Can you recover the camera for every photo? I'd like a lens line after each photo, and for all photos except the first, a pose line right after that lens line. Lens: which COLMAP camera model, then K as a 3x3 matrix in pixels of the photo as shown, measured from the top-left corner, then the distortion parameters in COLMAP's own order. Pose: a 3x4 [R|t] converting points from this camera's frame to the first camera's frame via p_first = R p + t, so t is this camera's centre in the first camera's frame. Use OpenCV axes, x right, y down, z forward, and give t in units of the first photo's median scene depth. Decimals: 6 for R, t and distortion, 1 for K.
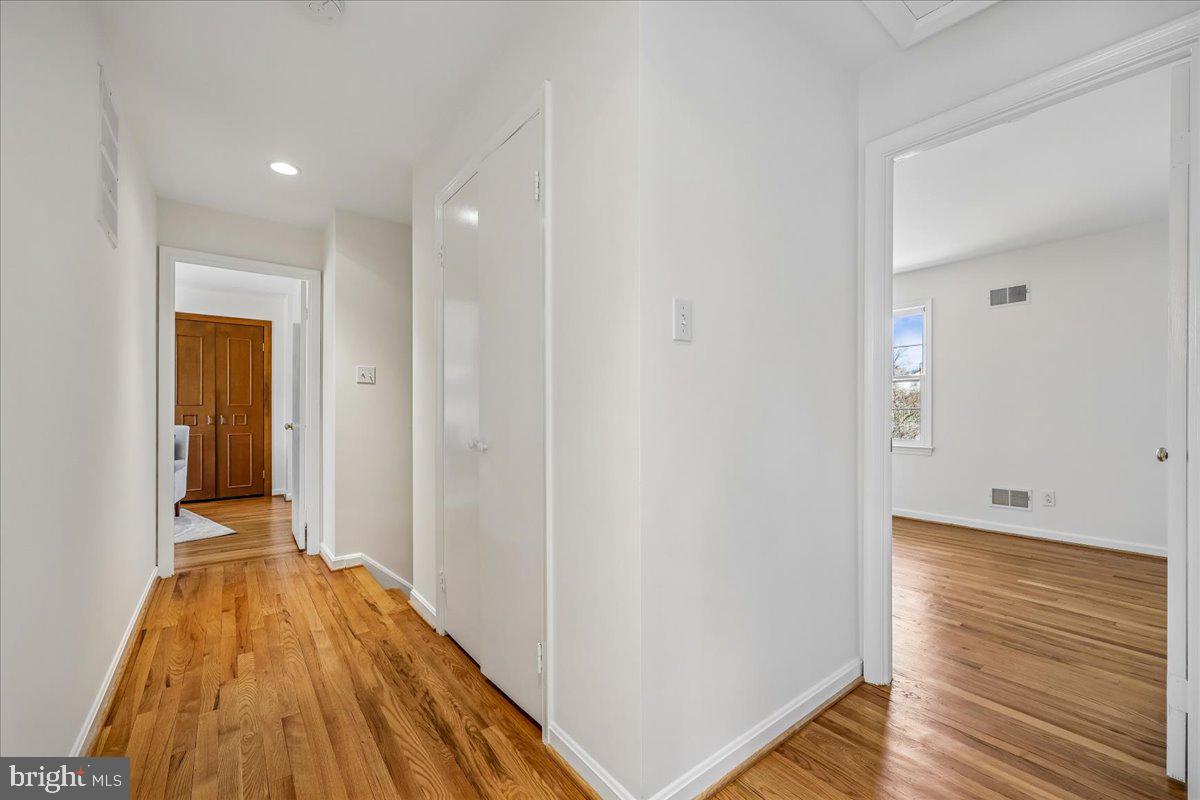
lens RADIAL K [[485.9, 0, 606.7], [0, 485.9, 408.1], [0, 0, 1]] dist [0.000693, 0.000029]
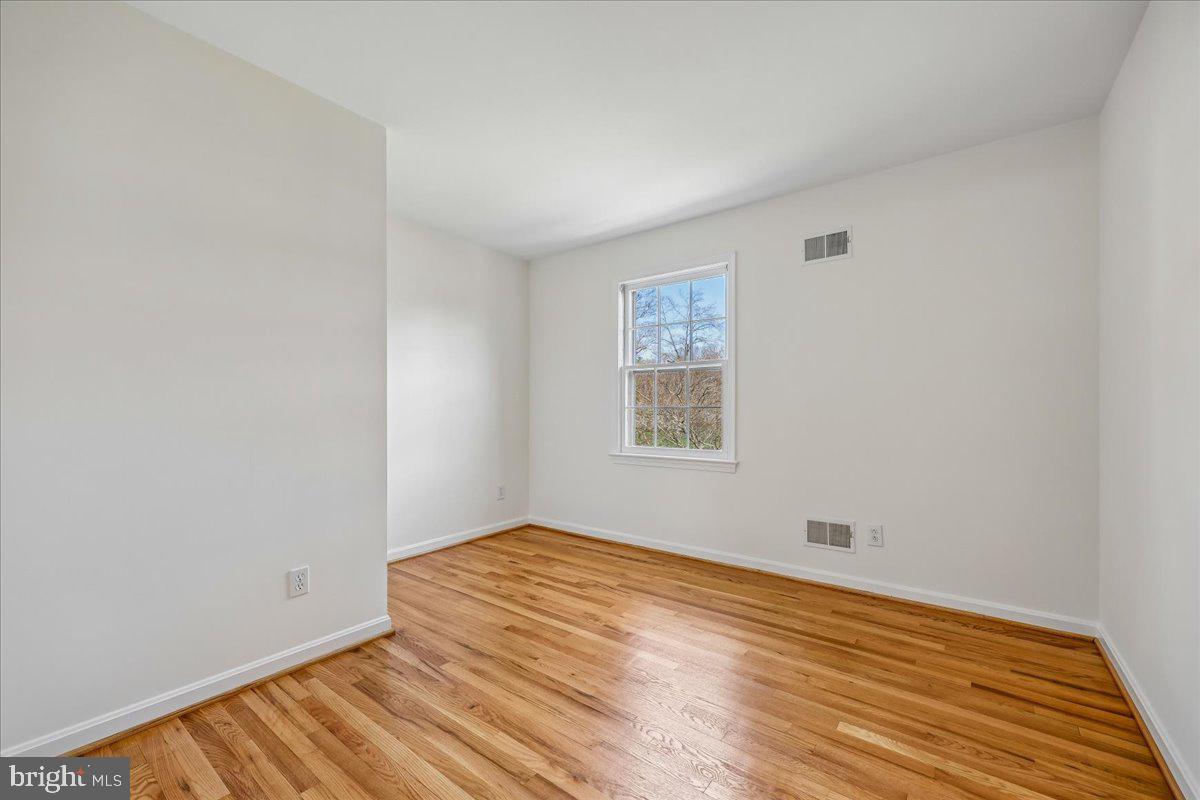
lens RADIAL K [[485.9, 0, 606.7], [0, 485.9, 408.1], [0, 0, 1]] dist [0.000693, 0.000029]
pose [[0.966826, -0.004211, 0.255401, 0.304830], [0.003149, 0.999985, 0.004565, -0.001672], [-0.255416, -0.003610, 0.966825, 0.360742]]
